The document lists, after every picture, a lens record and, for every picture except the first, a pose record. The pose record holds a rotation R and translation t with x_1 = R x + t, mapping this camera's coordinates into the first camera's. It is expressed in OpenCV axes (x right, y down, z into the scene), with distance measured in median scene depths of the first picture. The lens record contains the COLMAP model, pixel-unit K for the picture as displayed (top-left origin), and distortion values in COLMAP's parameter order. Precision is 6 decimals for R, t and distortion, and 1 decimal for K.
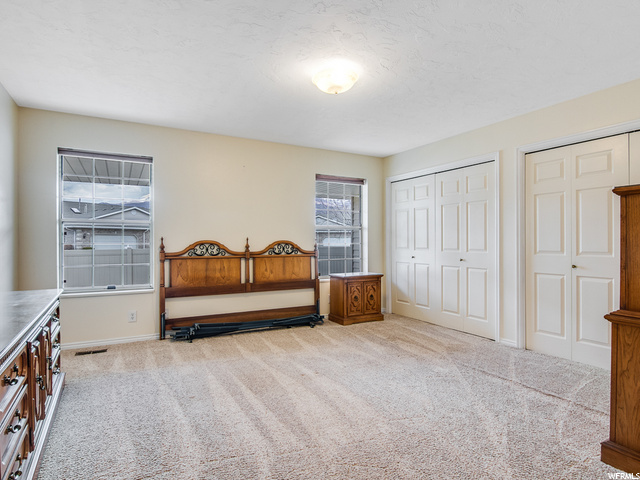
lens RADIAL K [[363.7, 0, 320.4], [0, 363.7, 241.3], [0, 0, 1]] dist [0.007211, -0.002882]
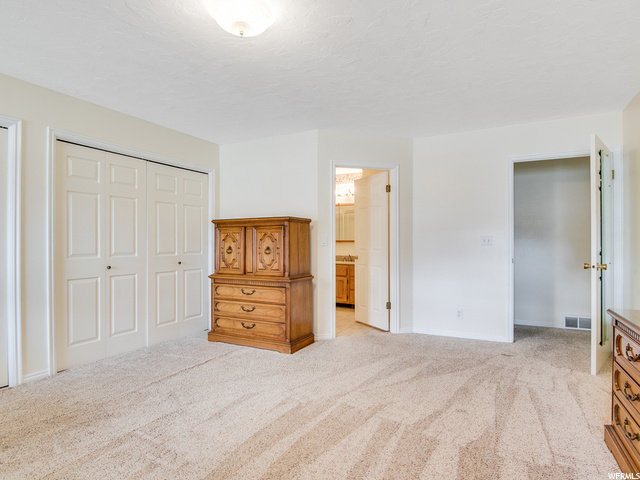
lens RADIAL K [[363.4, 0, 320.7], [0, 363.4, 240.6], [0, 0, 1]] dist [0.002791, -0.002901]
pose [[-0.543847, 0.006957, 0.839155, -0.510486], [0.005237, 0.999974, -0.004897, -0.000020], [-0.839168, 0.001731, -0.543870, 1.029878]]
